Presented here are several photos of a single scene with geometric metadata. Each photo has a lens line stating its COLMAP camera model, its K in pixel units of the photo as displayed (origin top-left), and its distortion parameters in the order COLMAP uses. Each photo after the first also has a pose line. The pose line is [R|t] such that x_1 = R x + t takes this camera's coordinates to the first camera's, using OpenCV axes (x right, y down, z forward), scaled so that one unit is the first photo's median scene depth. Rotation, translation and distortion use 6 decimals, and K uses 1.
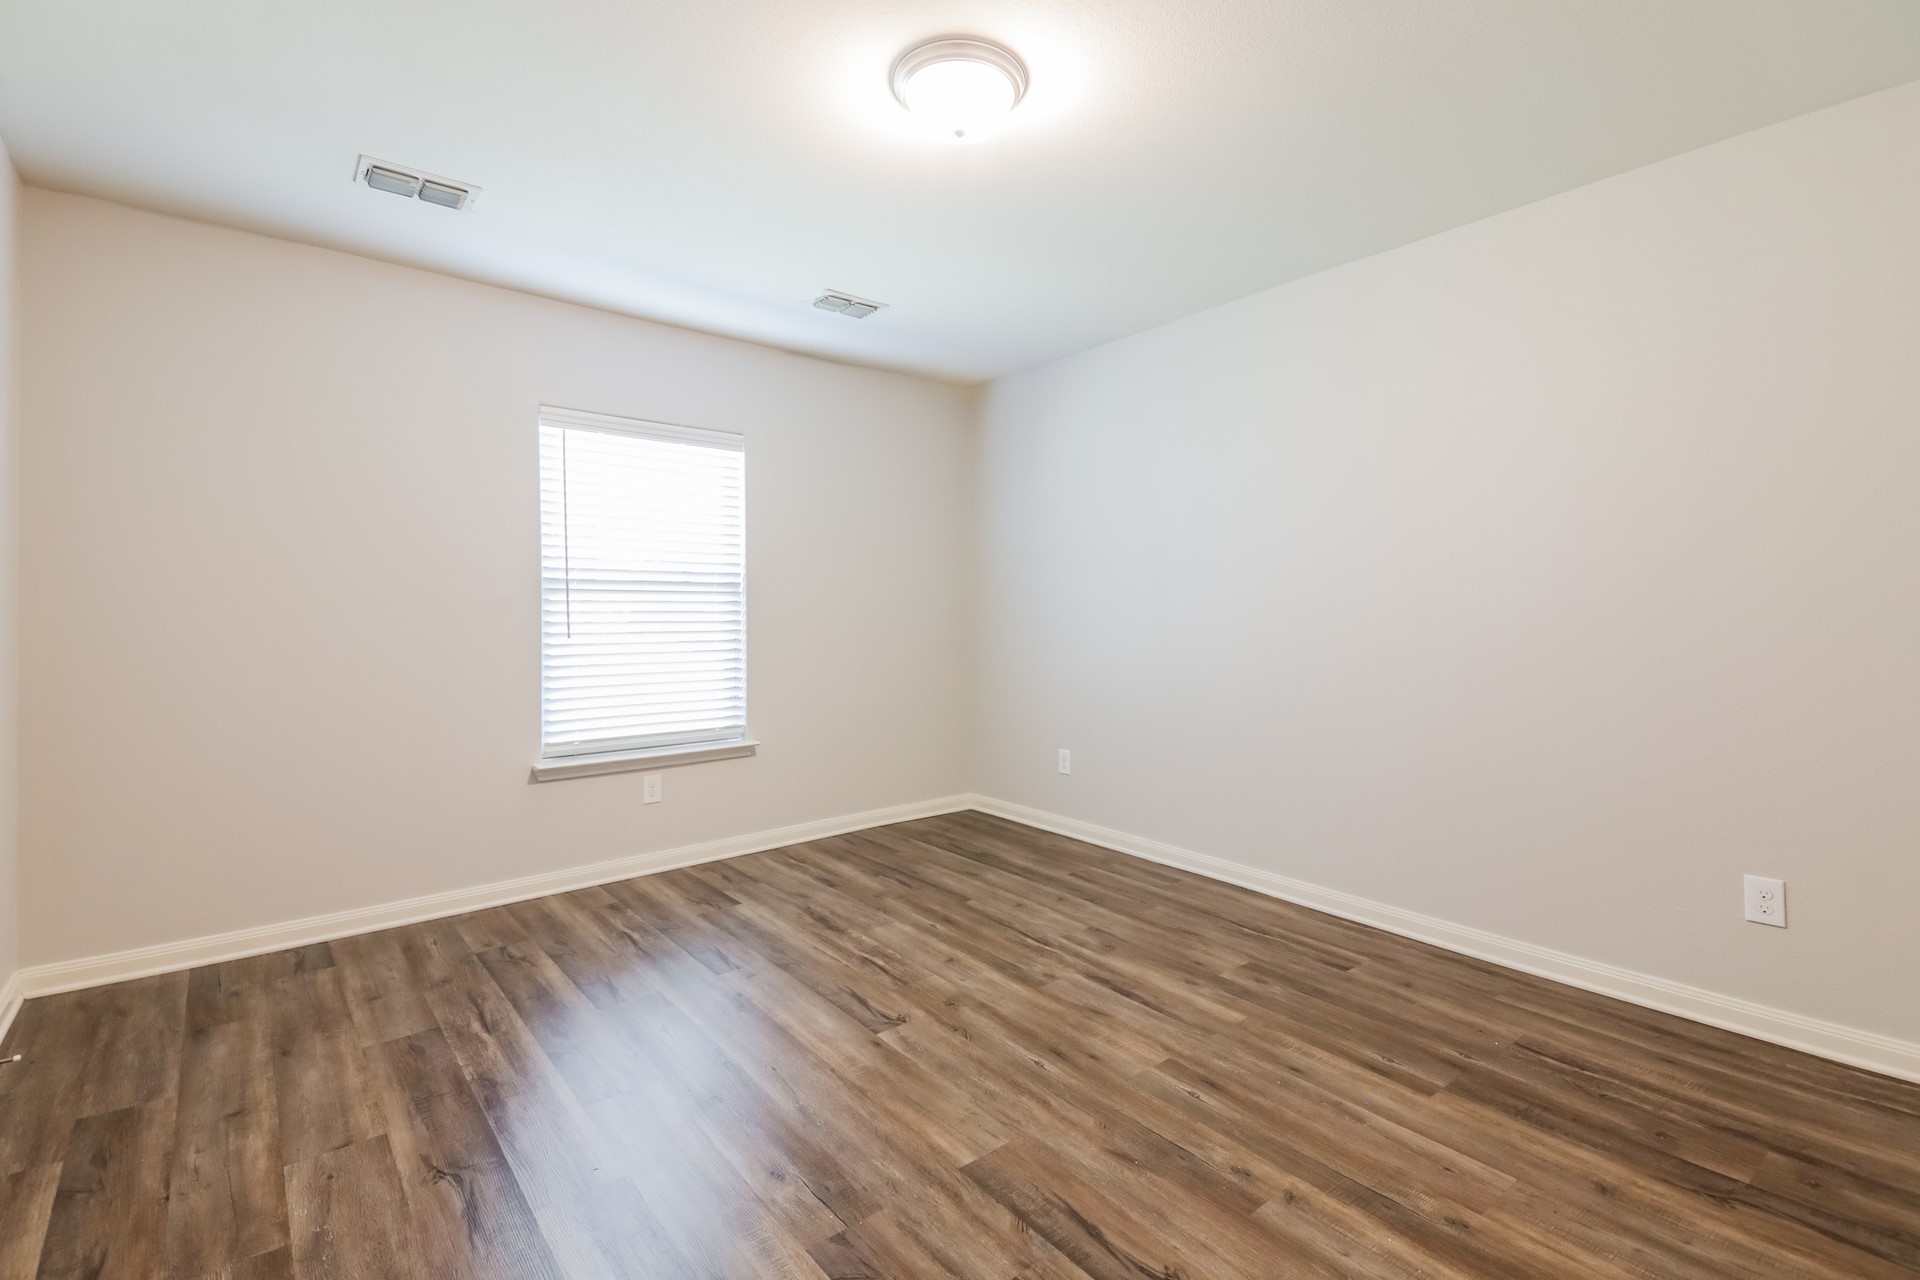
lens RADIAL K [[832.3, 0, 975.2], [0, 832.3, 630.2], [0, 0, 1]] dist [0.029310, -0.002610]
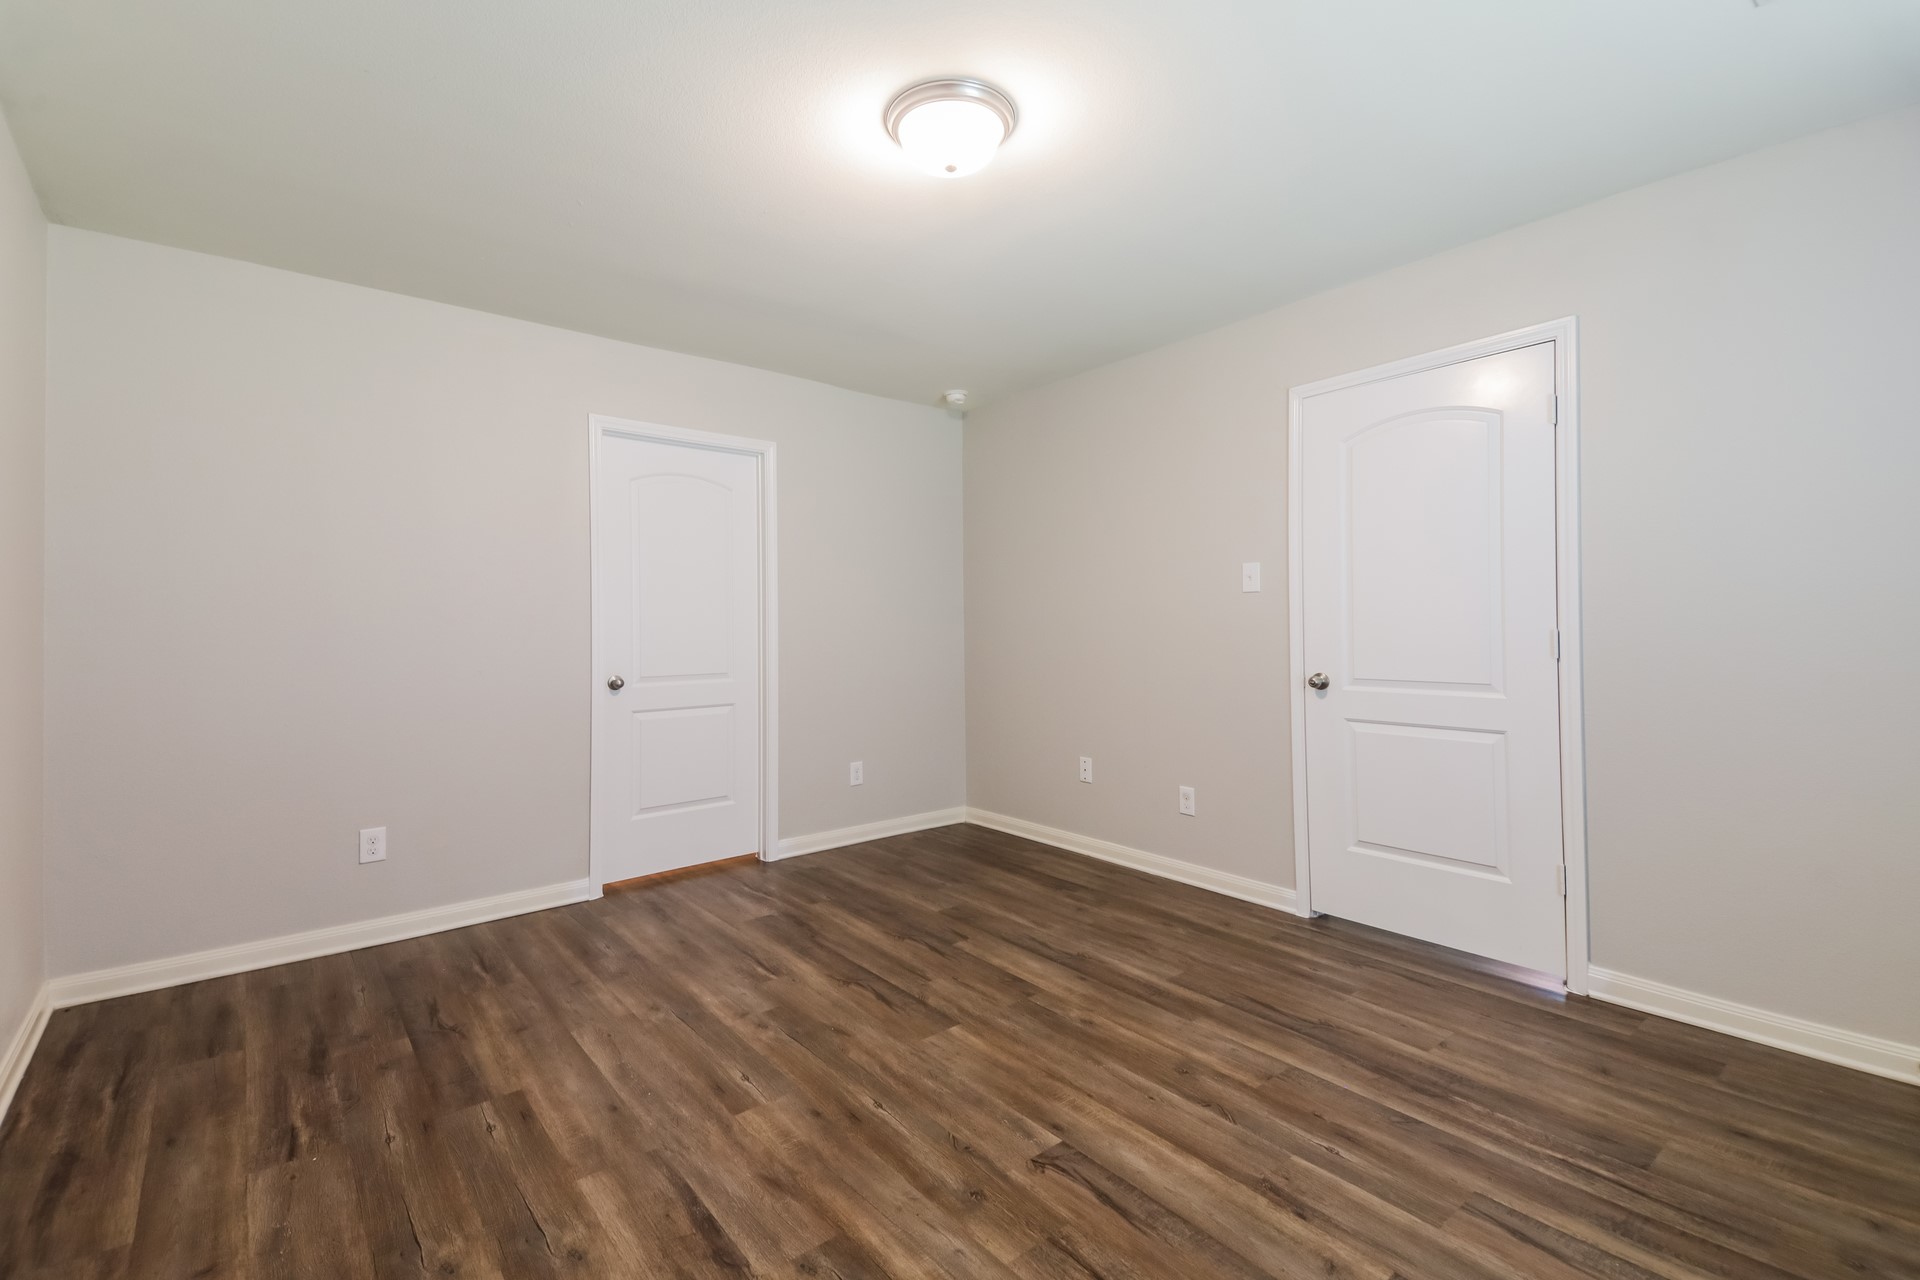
lens RADIAL K [[832.3, 0, 953.4], [0, 832.3, 623.6], [0, 0, 1]] dist [0.029310, -0.002610]
pose [[-0.999782, 0.010634, 0.017954, -0.033636], [0.010897, 0.999834, 0.014612, -0.045985], [-0.017796, 0.014805, -0.999732, 2.006254]]
